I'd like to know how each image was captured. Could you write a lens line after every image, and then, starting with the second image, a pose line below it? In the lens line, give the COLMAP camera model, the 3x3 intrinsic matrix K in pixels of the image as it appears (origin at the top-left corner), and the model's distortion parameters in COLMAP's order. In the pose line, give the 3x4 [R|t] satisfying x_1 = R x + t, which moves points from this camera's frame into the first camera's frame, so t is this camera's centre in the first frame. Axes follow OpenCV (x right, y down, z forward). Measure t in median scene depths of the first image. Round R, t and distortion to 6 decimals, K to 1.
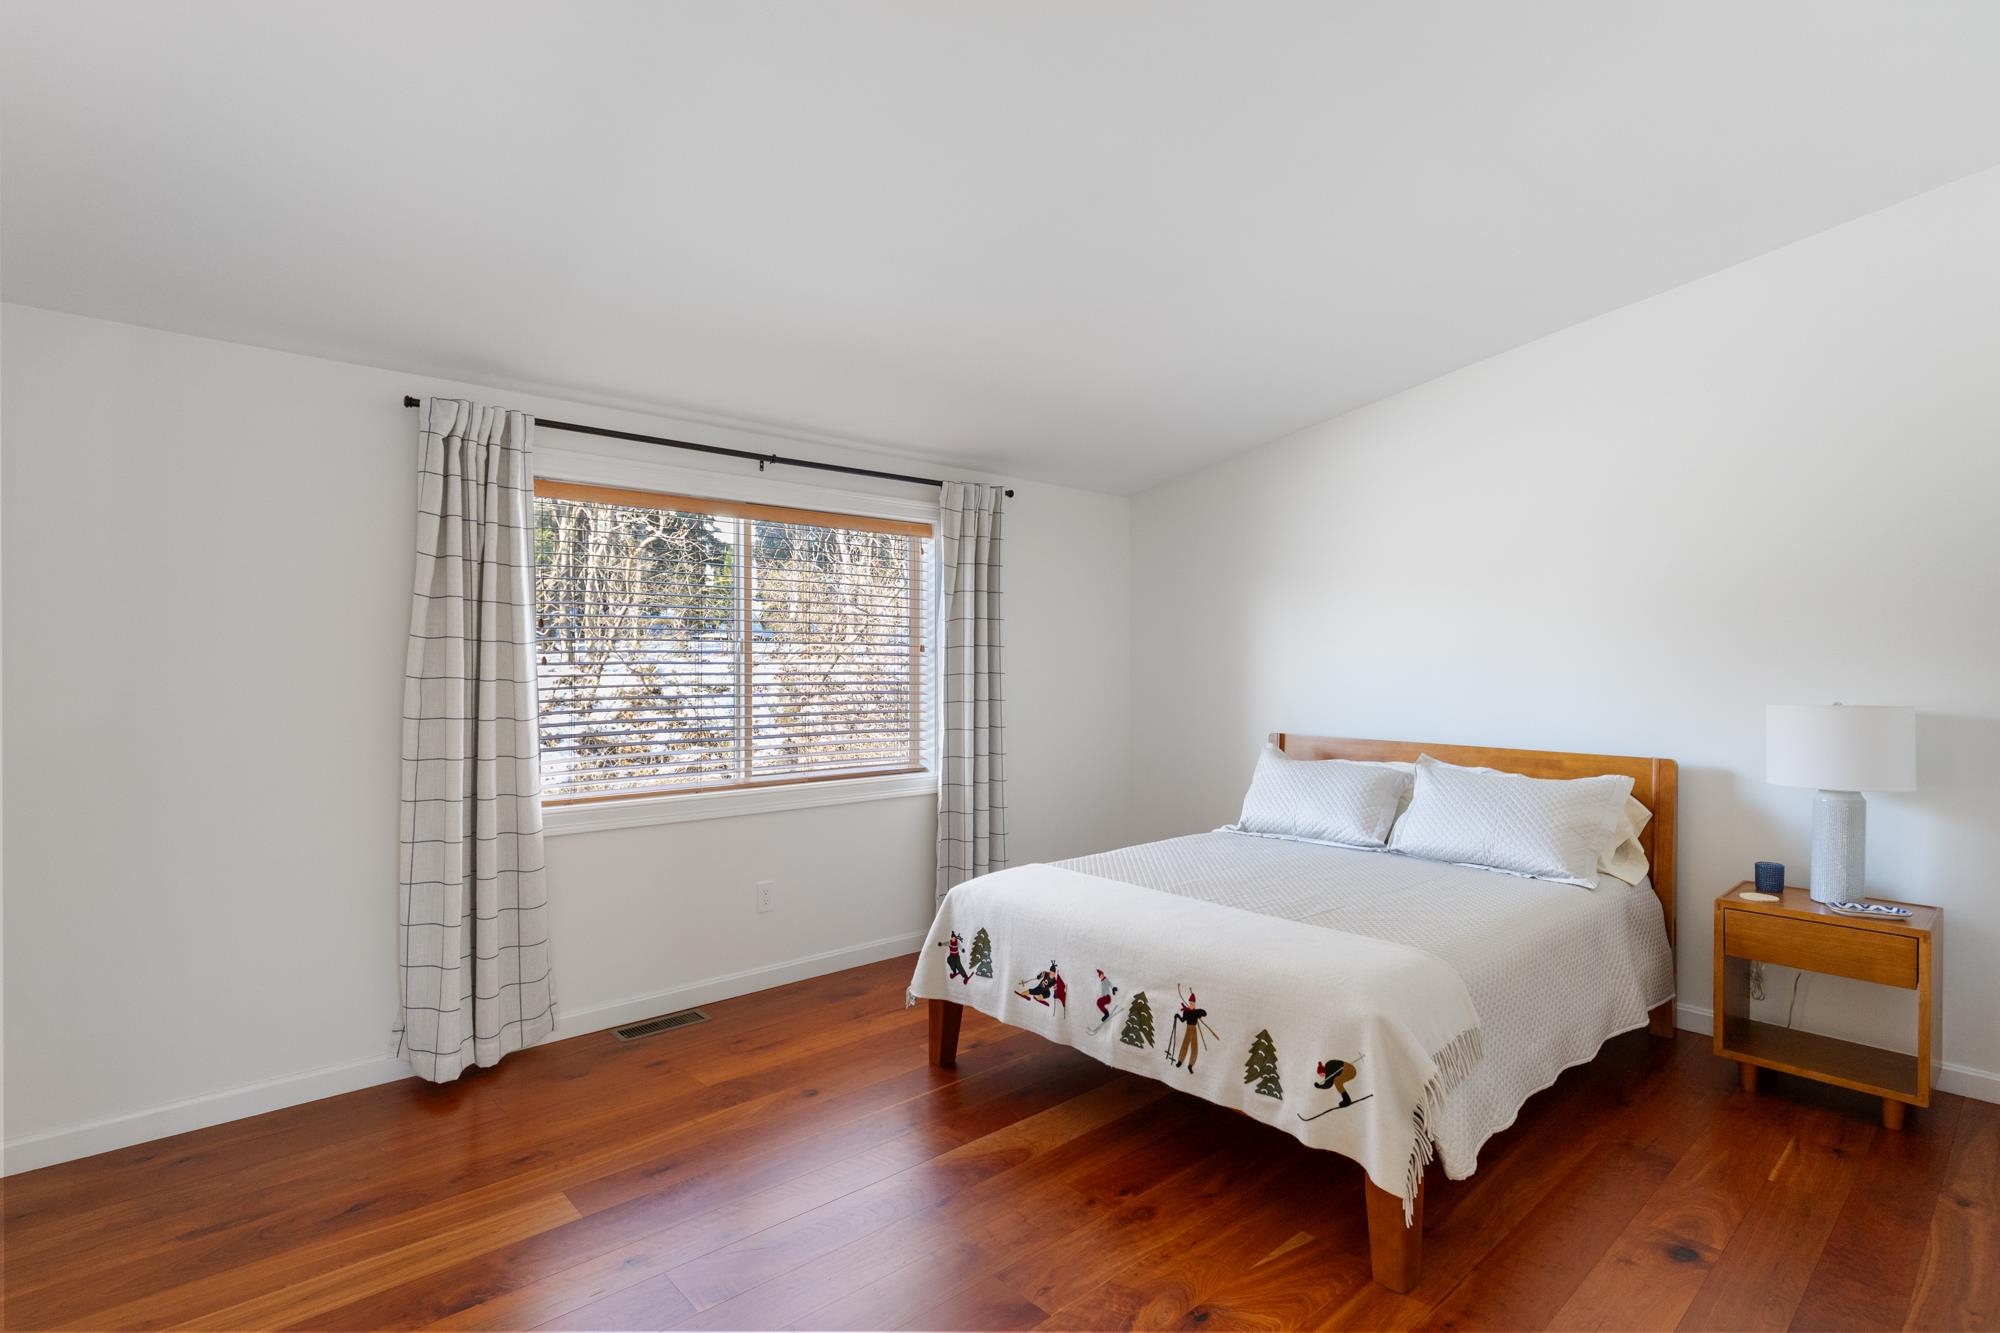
lens RADIAL K [[1015.3, 0, 1004.2], [0, 1015.3, 662.4], [0, 0, 1]] dist [0.001237, -0.001819]
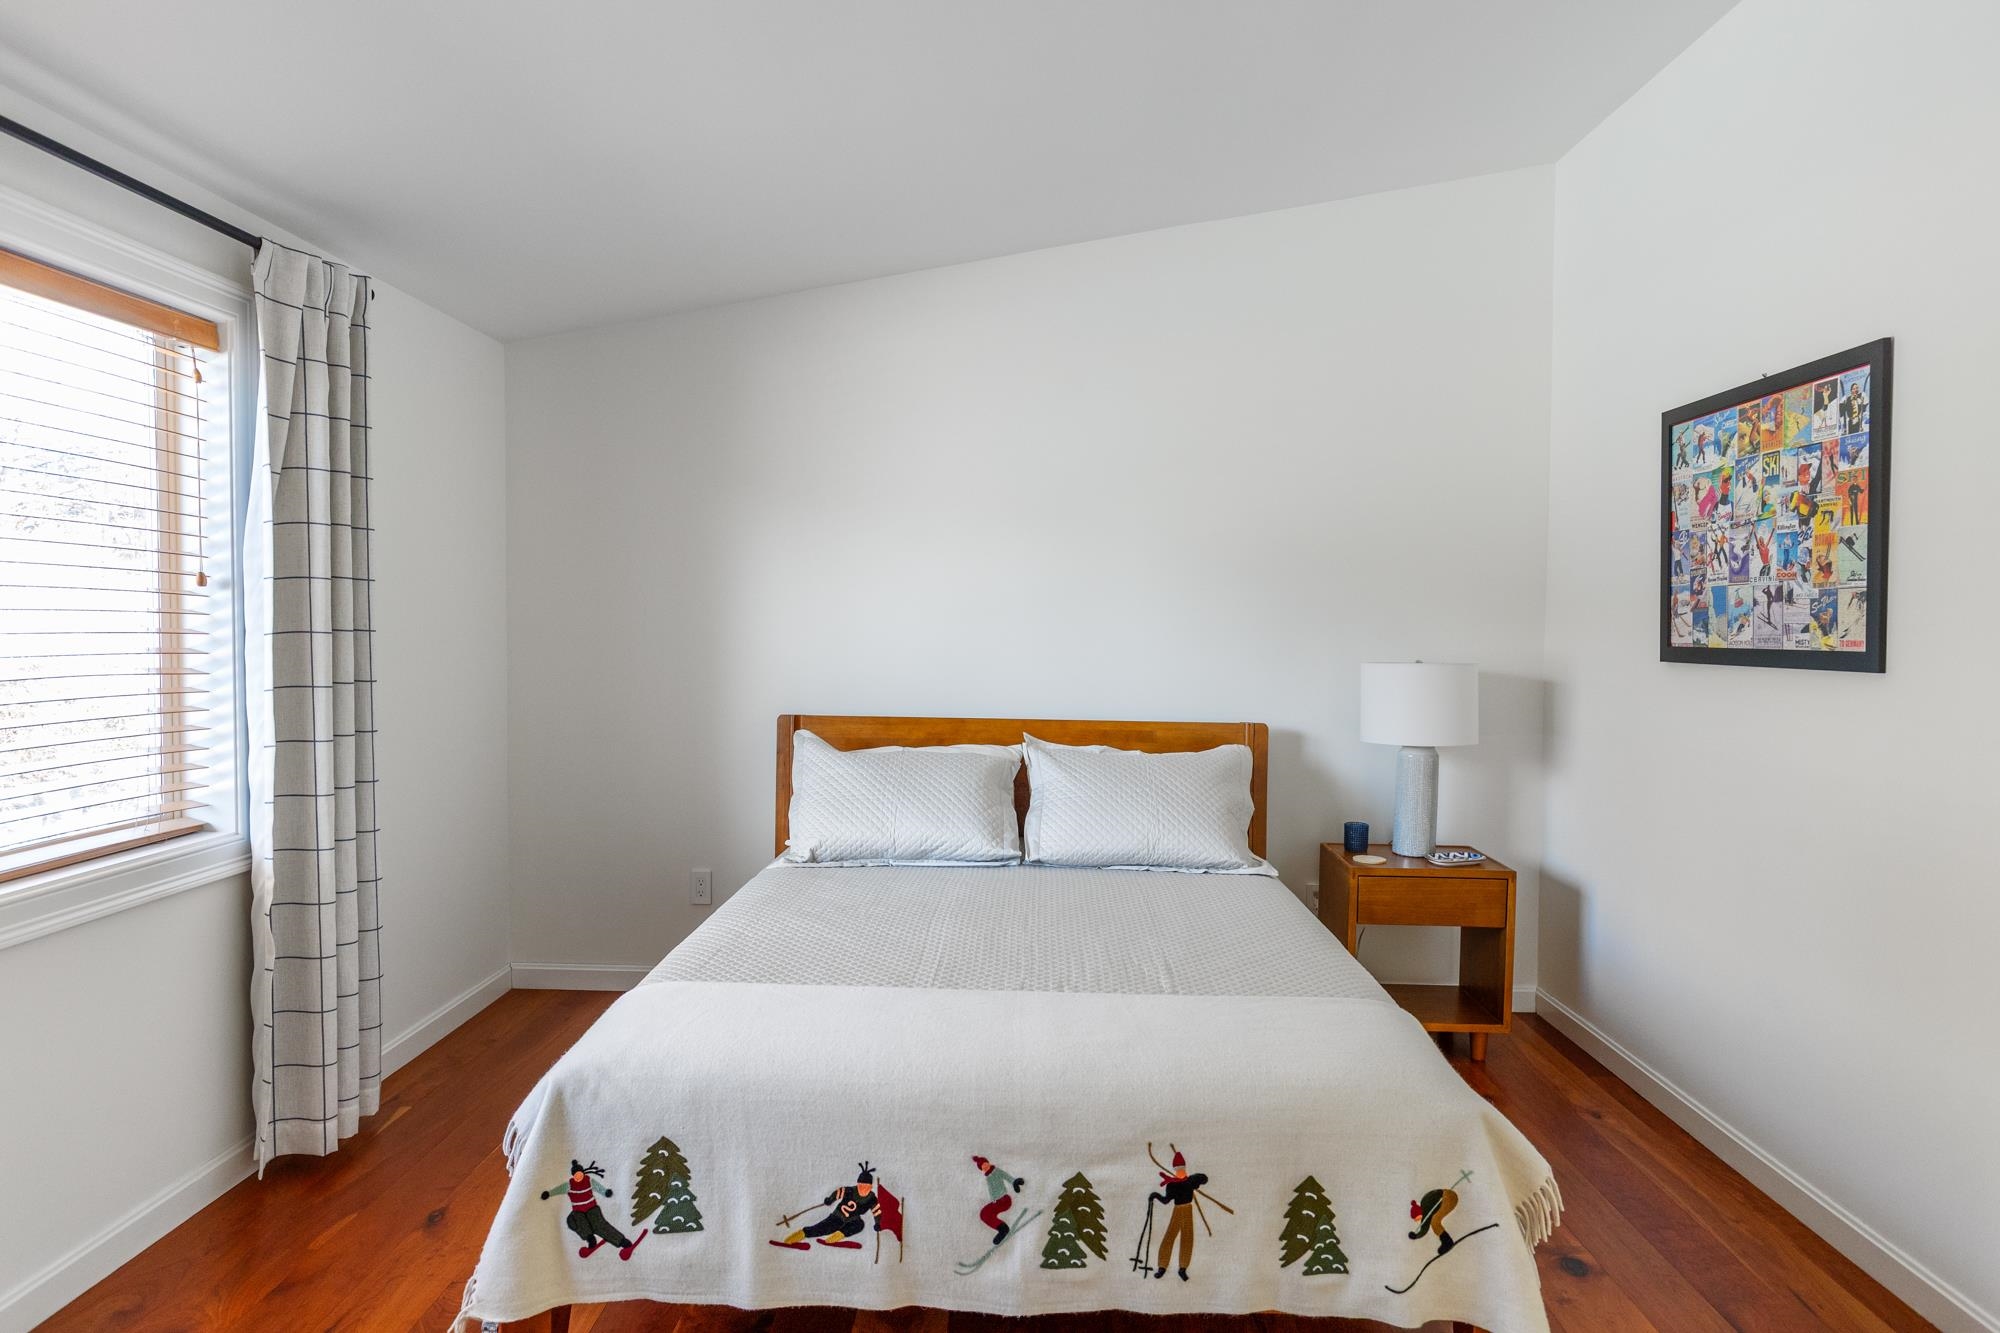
lens RADIAL K [[1182.9, 0, 1009.2], [0, 1182.9, 662.5], [0, 0, 1]] dist [0.000938, -0.000718]
pose [[0.687562, -0.020833, 0.725826, -0.426012], [-0.008522, 0.999288, 0.036755, 0.003149], [-0.726075, -0.031457, 0.686895, 0.626719]]
